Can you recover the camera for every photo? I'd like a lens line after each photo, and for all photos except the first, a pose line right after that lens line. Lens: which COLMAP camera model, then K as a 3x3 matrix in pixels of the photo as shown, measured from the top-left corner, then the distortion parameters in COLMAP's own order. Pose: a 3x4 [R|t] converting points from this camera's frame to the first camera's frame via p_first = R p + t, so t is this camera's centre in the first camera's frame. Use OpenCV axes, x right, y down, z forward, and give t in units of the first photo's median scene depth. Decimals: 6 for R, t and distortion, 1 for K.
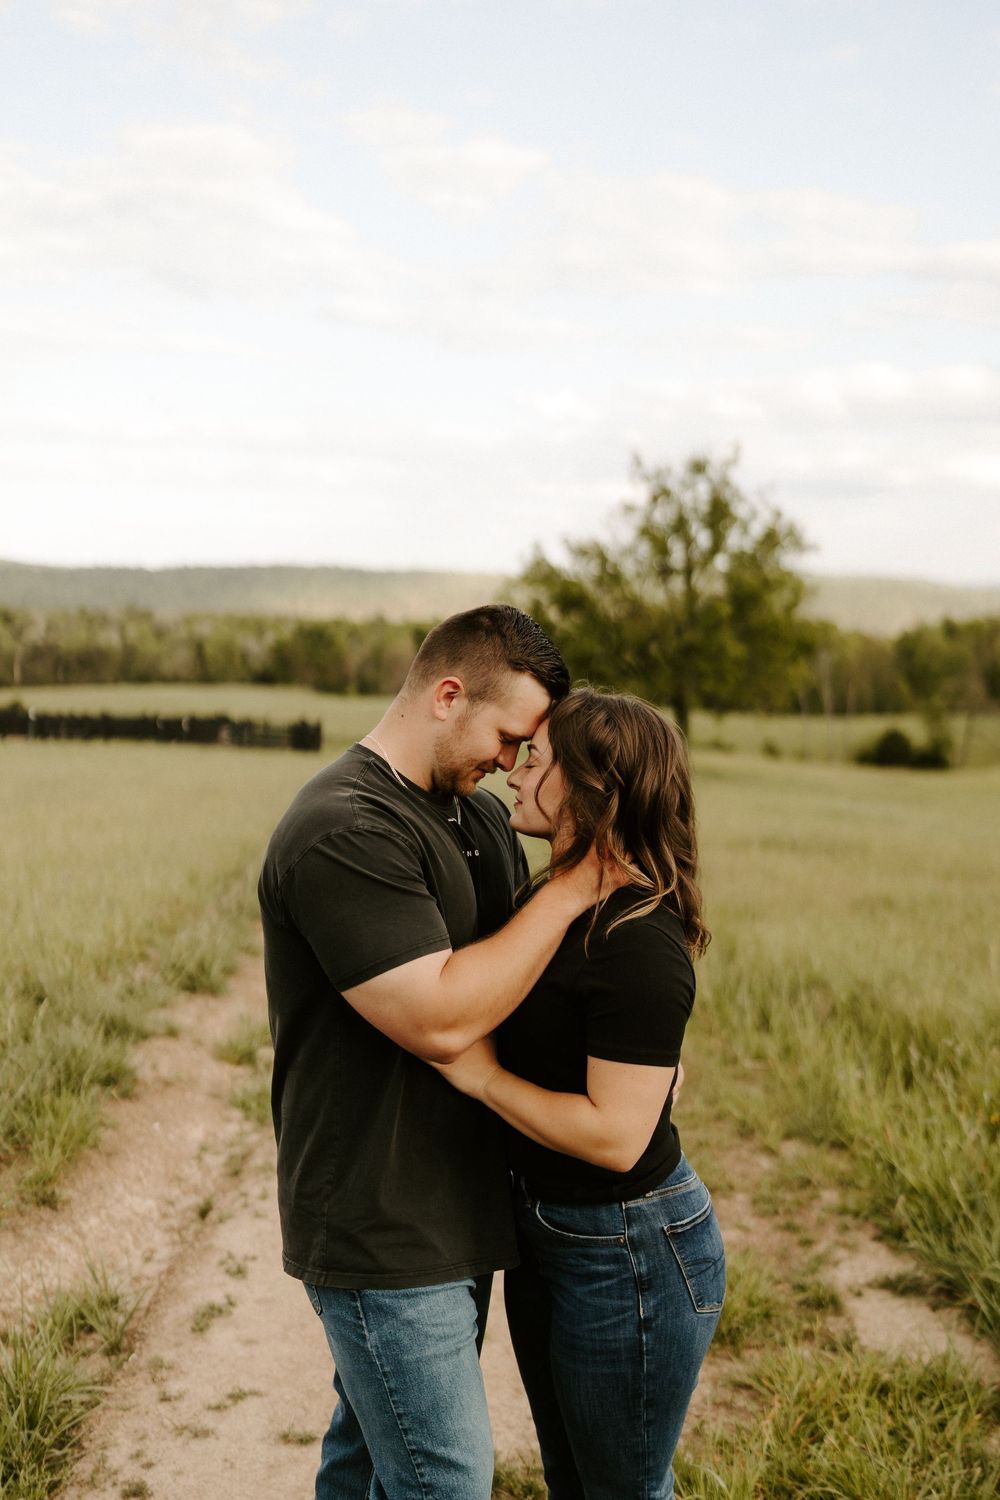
lens RADIAL K [[1417.2, 0, 500.0], [0, 1417.2, 750.0], [0, 0, 1]] dist [0.023556, -0.002332]
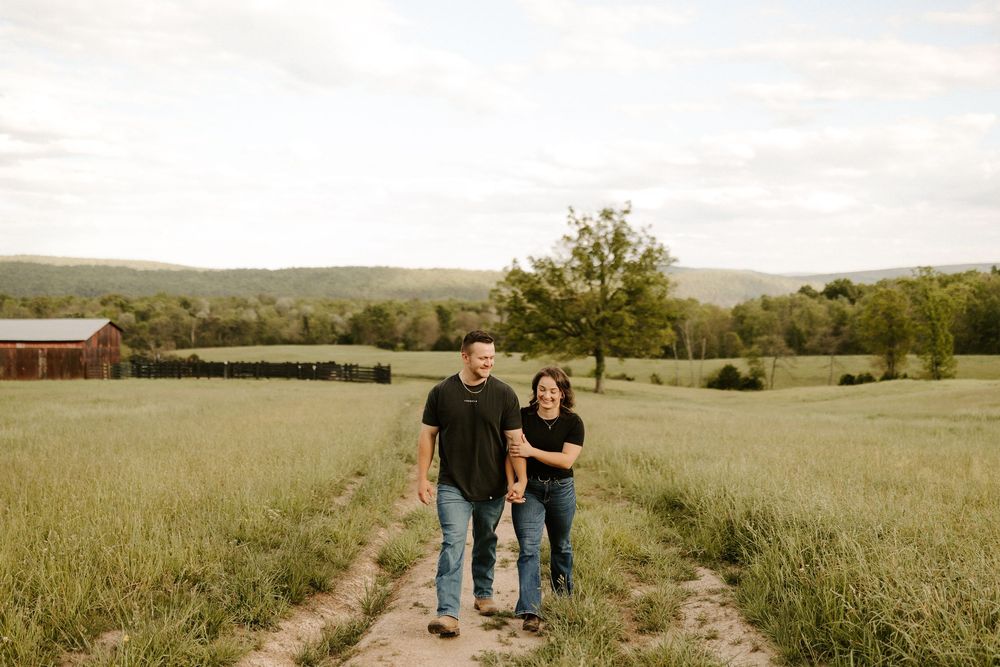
lens RADIAL K [[944.8, 0, 500.0], [0, 944.8, 333.5], [0, 0, 1]] dist [0.023556, -0.002332]
pose [[0.999762, -0.011105, 0.018786, -0.010477], [0.012067, 0.998580, -0.051891, 0.001844], [-0.018183, 0.052106, 0.998476, -0.105788]]
